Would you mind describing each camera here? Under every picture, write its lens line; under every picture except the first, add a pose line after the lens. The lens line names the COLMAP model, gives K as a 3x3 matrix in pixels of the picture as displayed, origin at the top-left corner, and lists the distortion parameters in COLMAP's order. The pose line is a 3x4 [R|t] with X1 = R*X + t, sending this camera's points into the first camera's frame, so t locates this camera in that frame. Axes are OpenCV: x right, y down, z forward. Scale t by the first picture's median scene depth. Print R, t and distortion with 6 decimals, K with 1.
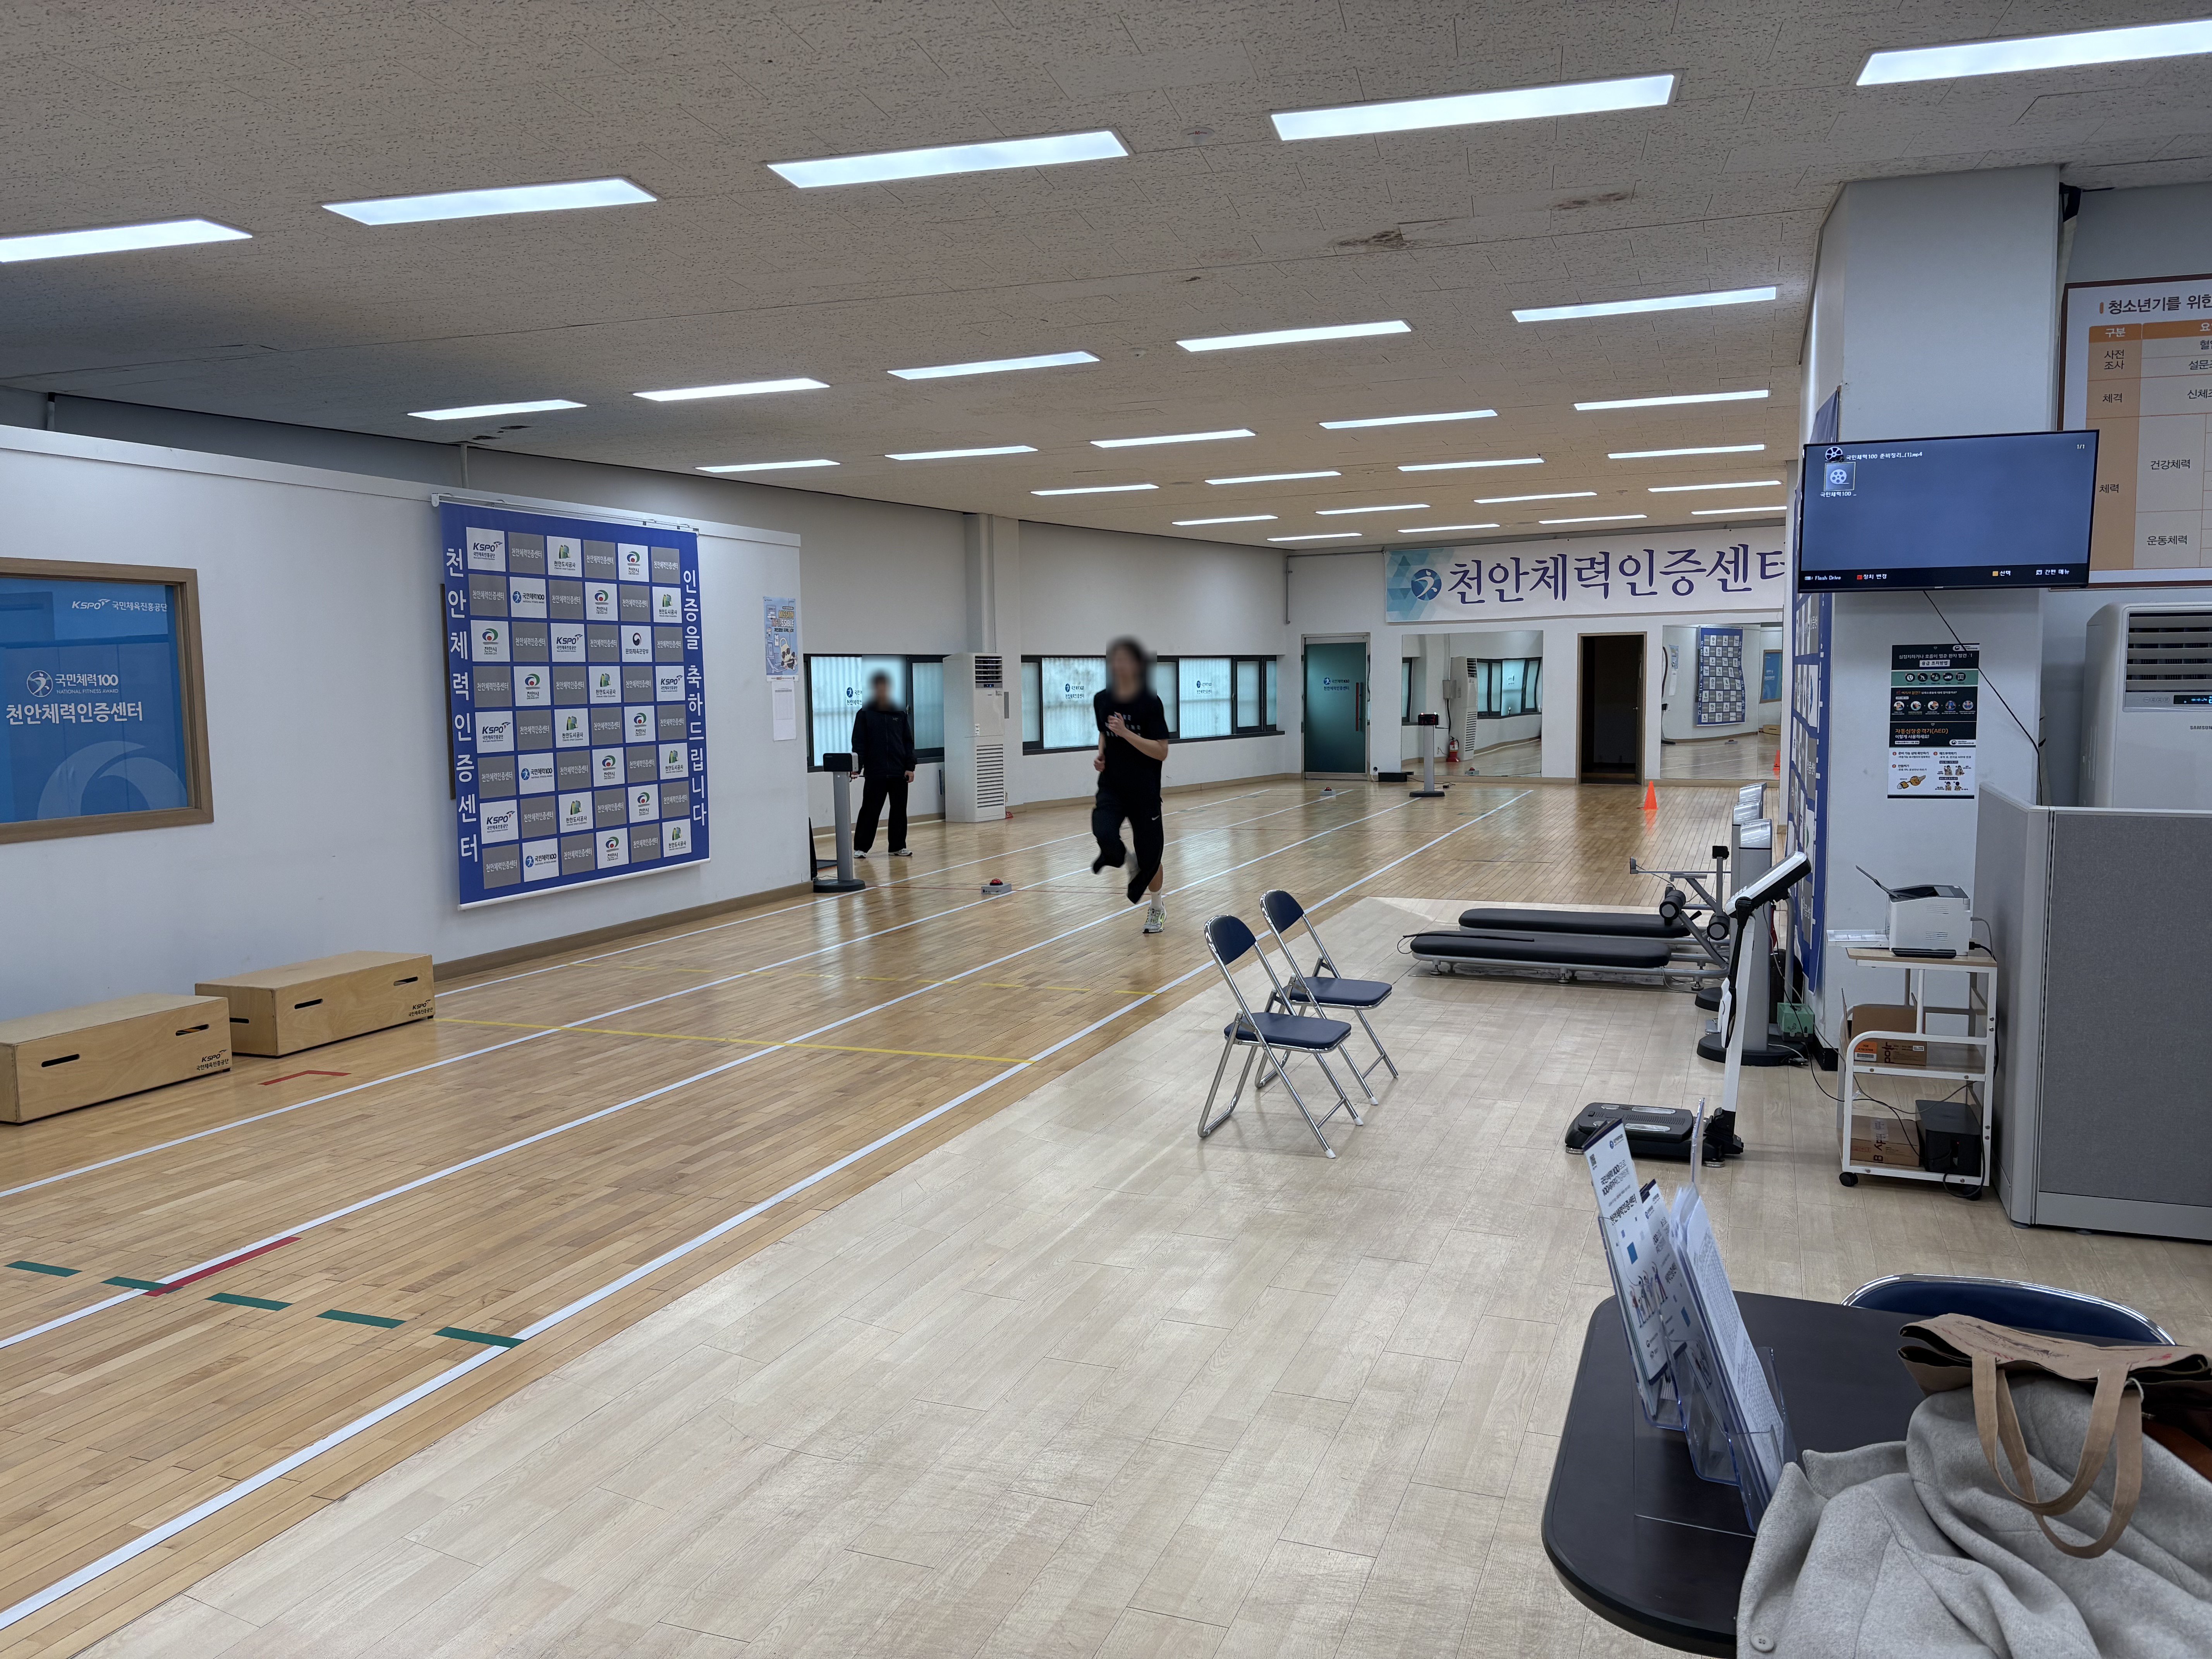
lens RADIAL K [[1695.4, 0, 1106.0], [0, 1695.4, 829.5], [0, 0, 1]] dist [-0.002593, -0.001419]
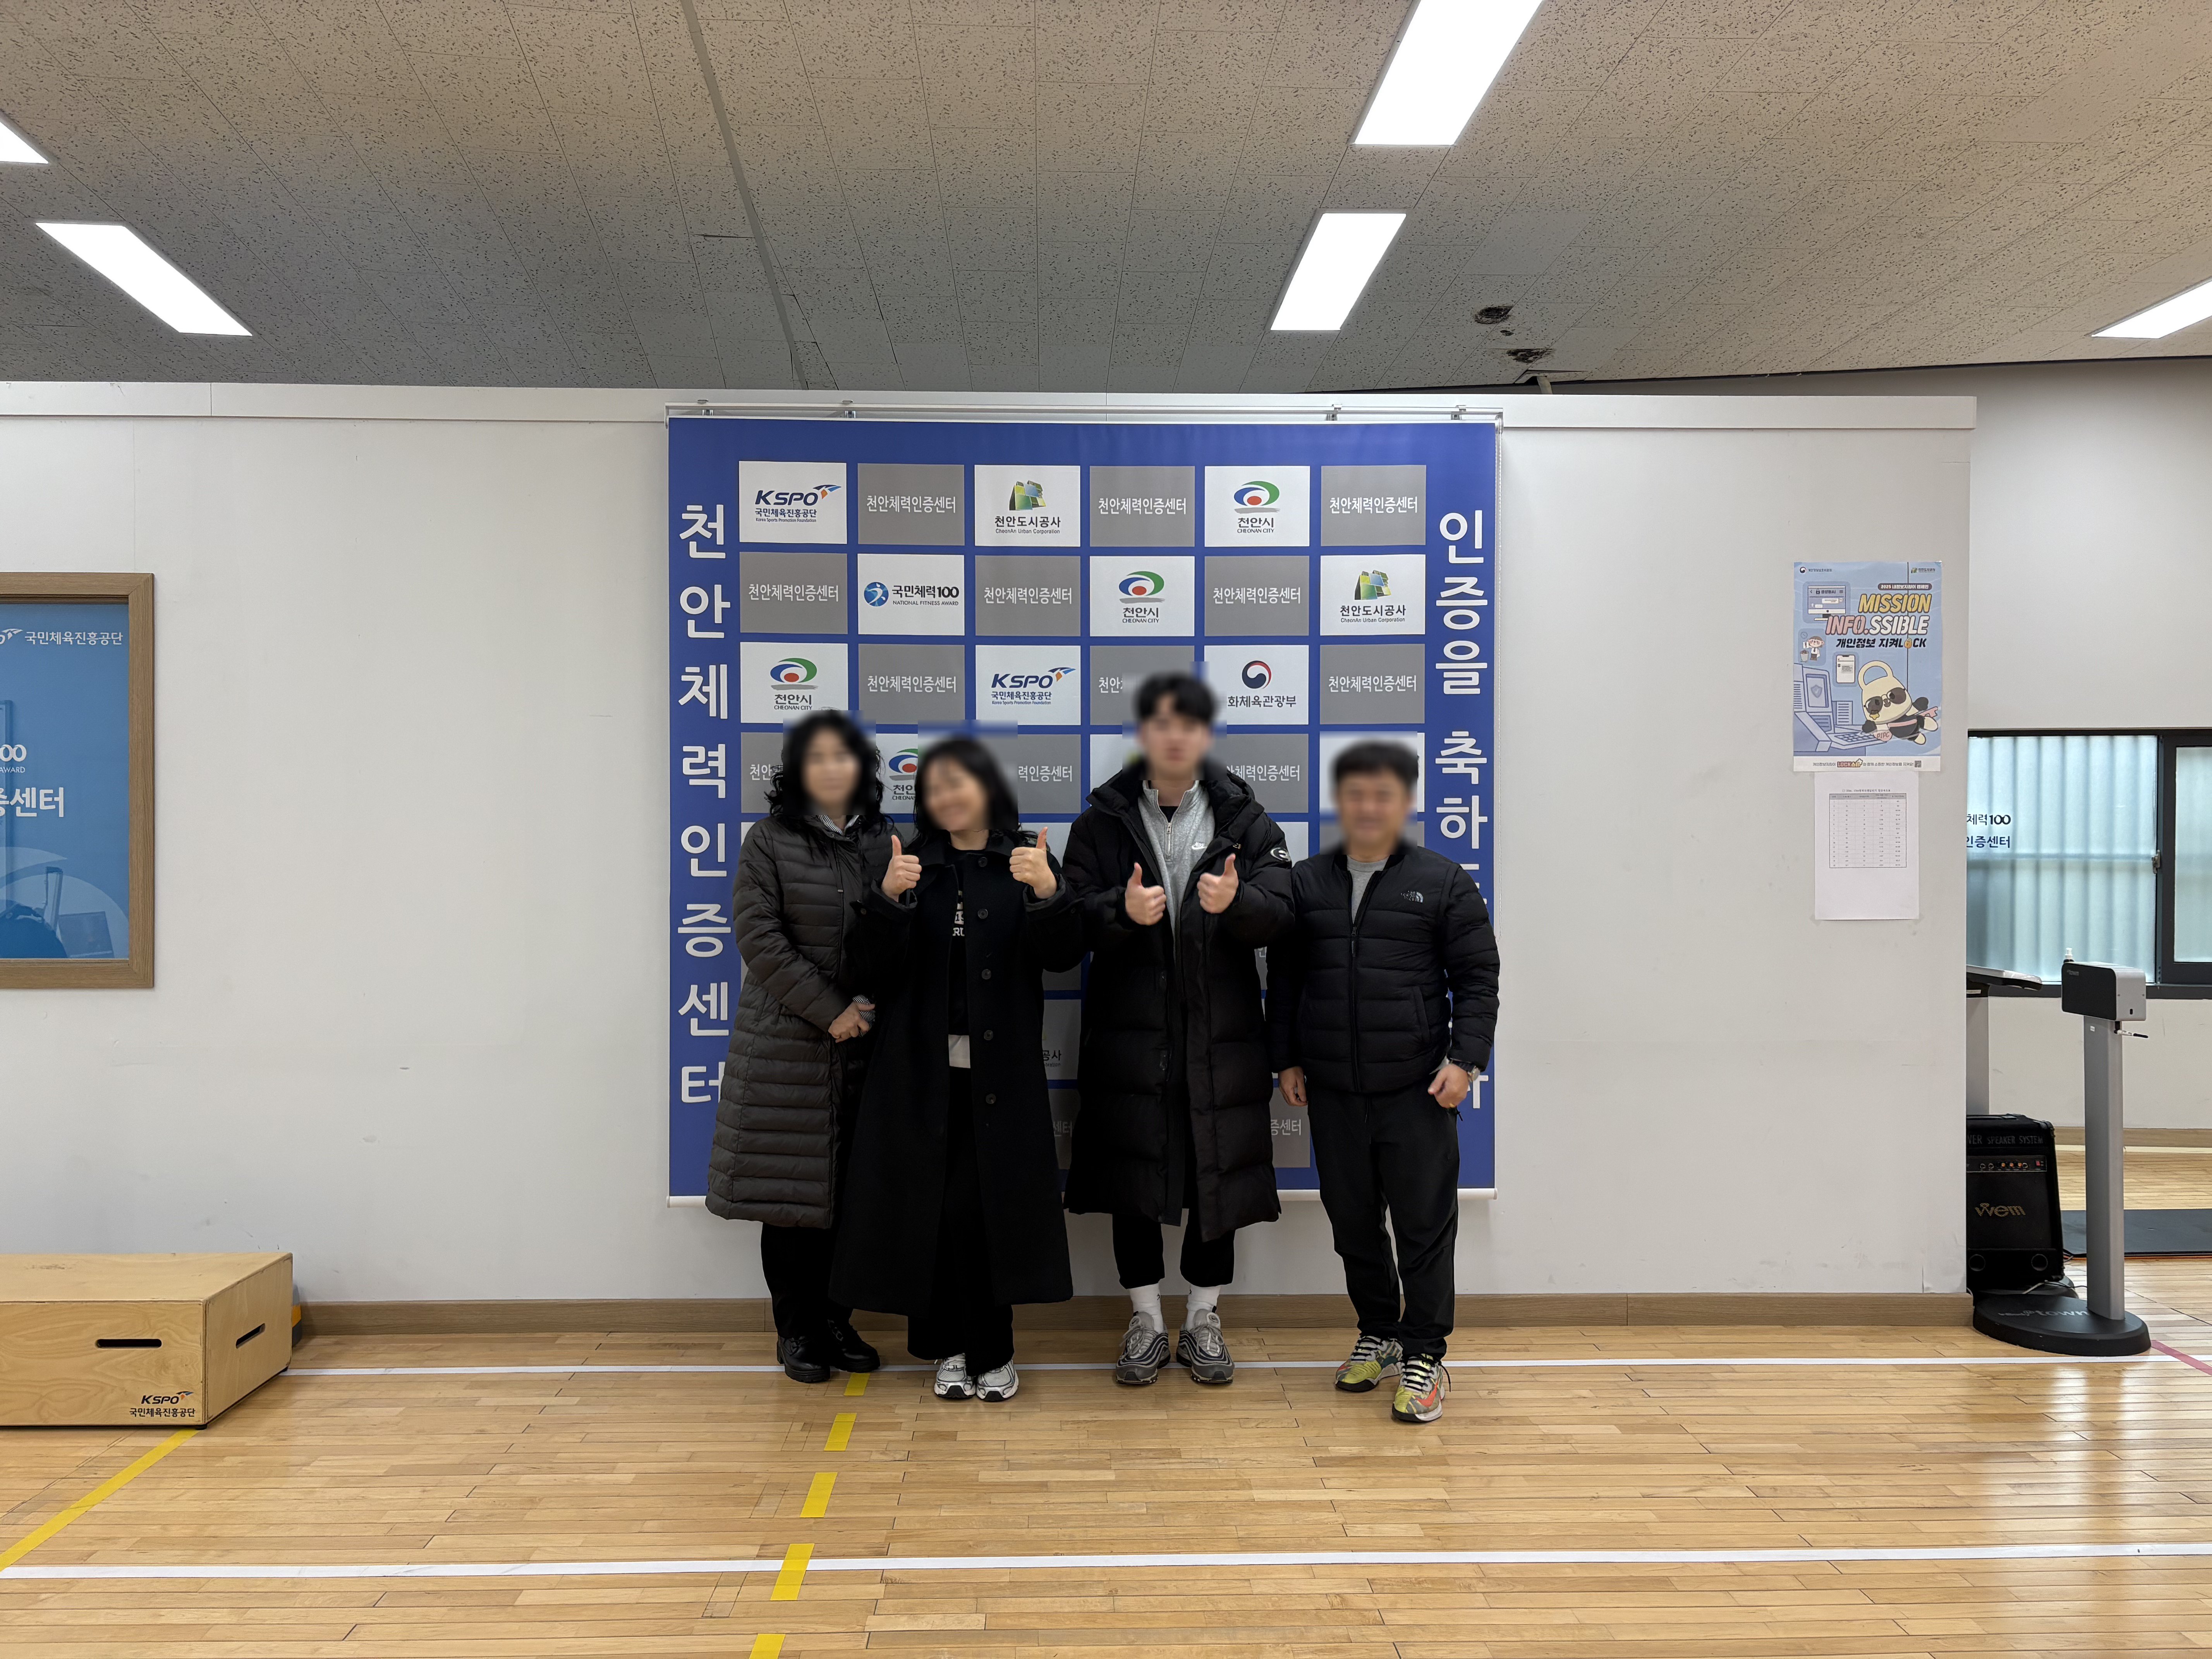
lens RADIAL K [[1671.8, 0, 1106.0], [0, 1671.8, 829.5], [0, 0, 1]] dist [0.181473, -0.328977]
pose [[0.390229, 0.014484, -0.920604, 0.126129], [-0.089350, 0.995753, -0.022208, -0.059648], [0.916372, 0.090922, 0.389866, 0.823401]]
